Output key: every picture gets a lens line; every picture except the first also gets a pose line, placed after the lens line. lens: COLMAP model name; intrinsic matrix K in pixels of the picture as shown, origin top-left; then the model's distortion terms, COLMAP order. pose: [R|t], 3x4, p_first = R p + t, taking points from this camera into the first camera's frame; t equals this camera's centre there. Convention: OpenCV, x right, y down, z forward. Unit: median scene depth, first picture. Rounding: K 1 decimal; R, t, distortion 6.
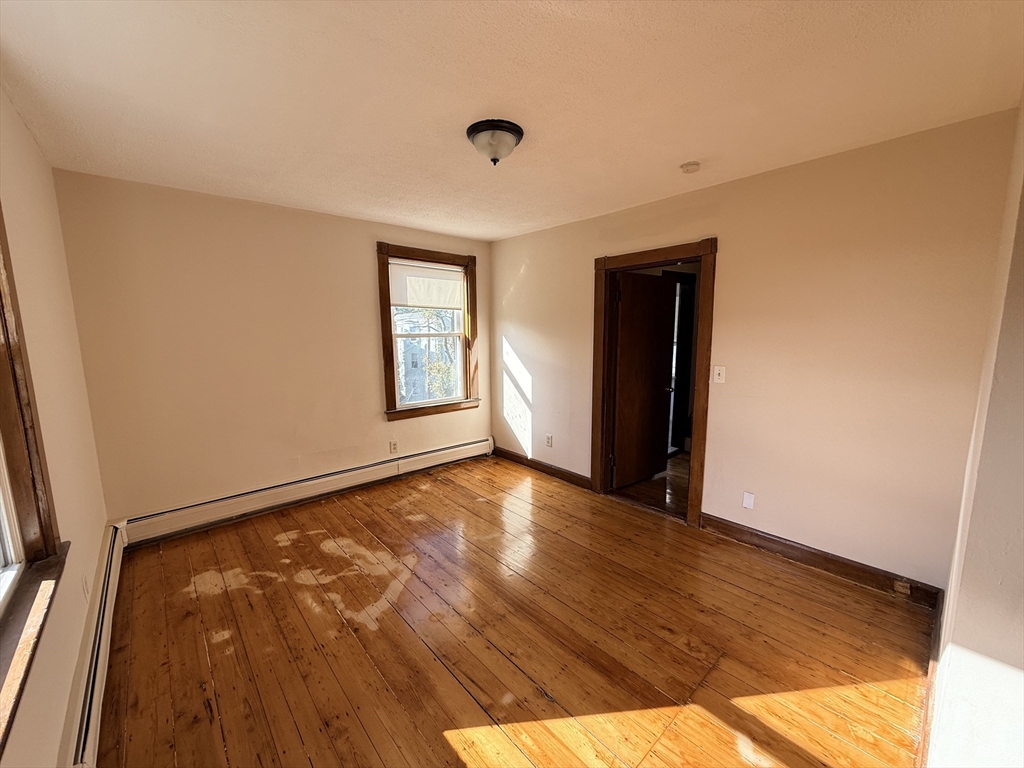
lens RADIAL K [[410.0, 0, 512.0], [0, 410.0, 384.0], [0, 0, 1]] dist [0.000582, 0.000089]
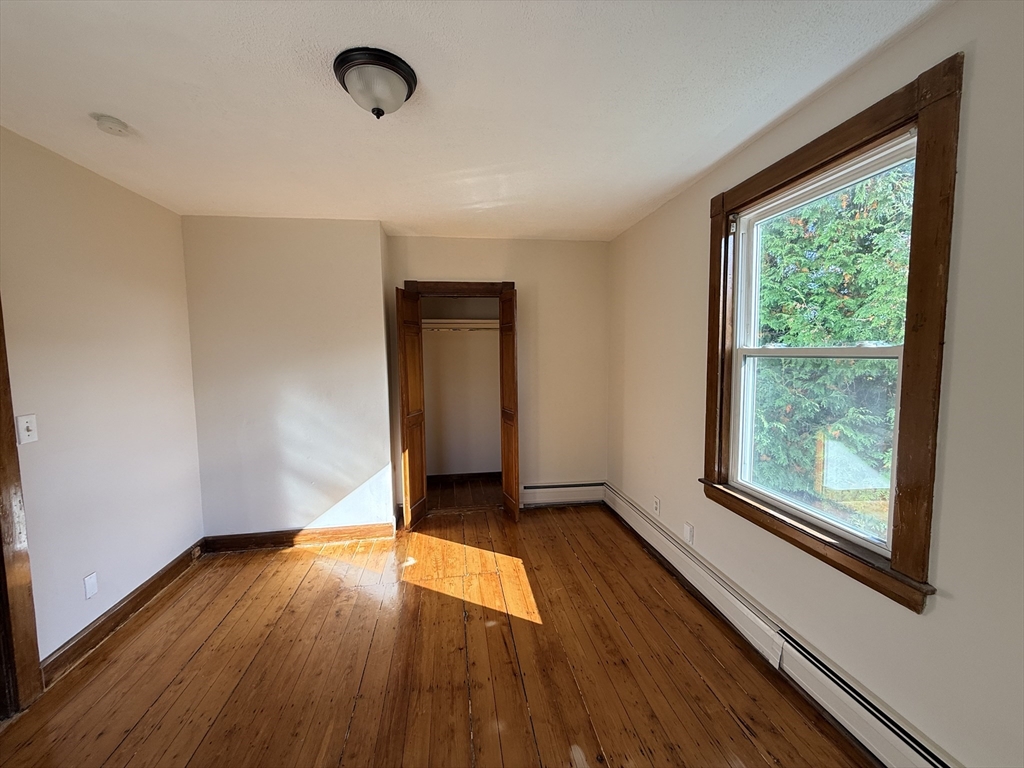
lens RADIAL K [[406.2, 0, 512.0], [0, 406.2, 384.0], [0, 0, 1]] dist [-0.001746, -0.000462]
pose [[-0.838720, -0.021804, 0.544126, -0.544380], [0.097921, 0.976873, 0.190081, -0.164235], [-0.535687, 0.212706, -0.817188, 1.332170]]
